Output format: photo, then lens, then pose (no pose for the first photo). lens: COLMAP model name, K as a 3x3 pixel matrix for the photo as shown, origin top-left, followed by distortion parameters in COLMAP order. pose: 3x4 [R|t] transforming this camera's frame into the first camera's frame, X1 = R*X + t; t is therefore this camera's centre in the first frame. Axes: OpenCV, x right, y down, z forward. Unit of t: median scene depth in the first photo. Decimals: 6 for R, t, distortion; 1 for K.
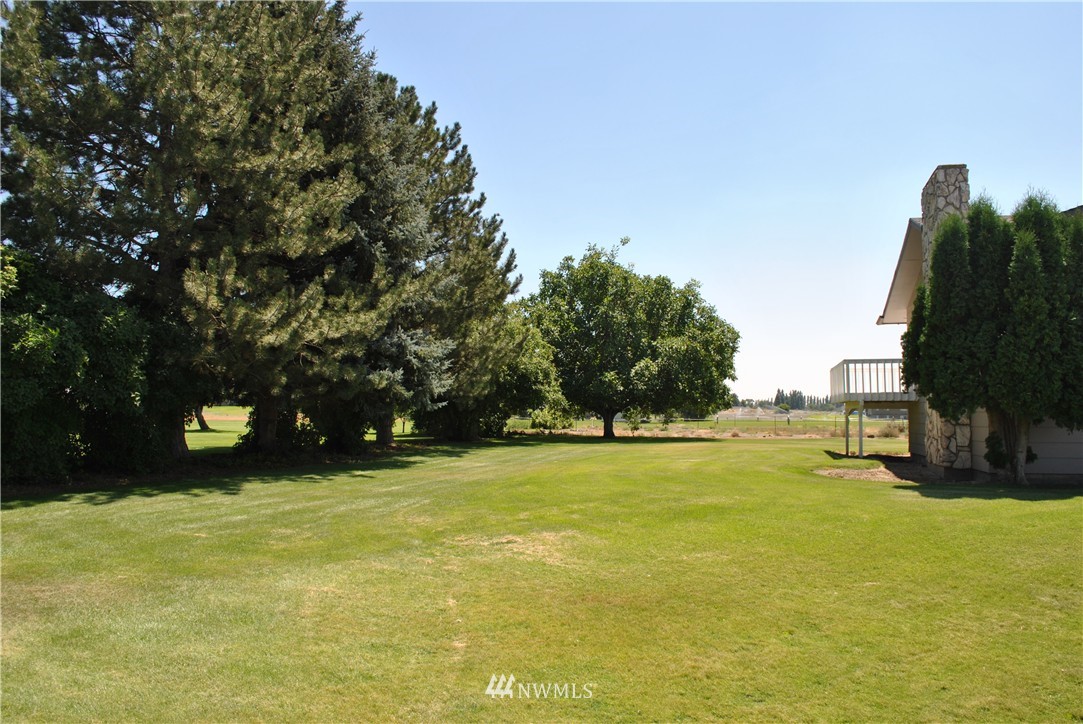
lens RADIAL K [[870.7, 0, 541.5], [0, 870.7, 362.0], [0, 0, 1]] dist [-0.069763, -0.000314]
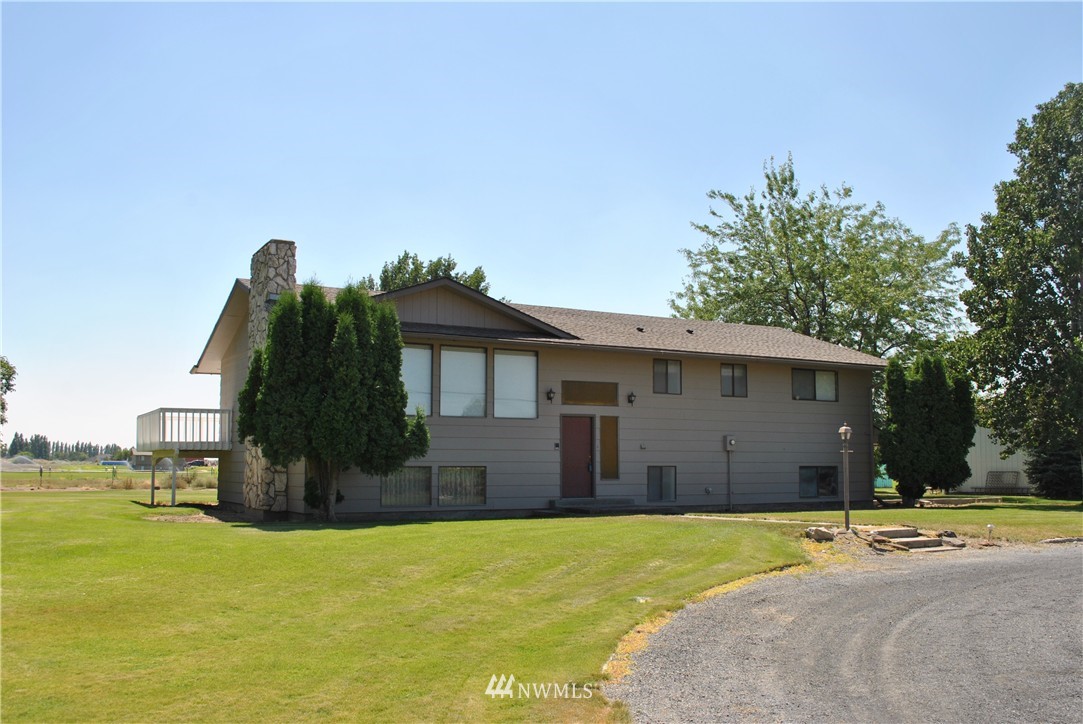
lens RADIAL K [[1040.5, 0, 541.5], [0, 1040.5, 362.0], [0, 0, 1]] dist [-0.143205, 0.009557]
pose [[0.729881, 0.060418, 0.680899, -0.223265], [-0.032689, 0.998032, -0.053517, -0.011897], [-0.682792, 0.016804, 0.730419, -0.267489]]
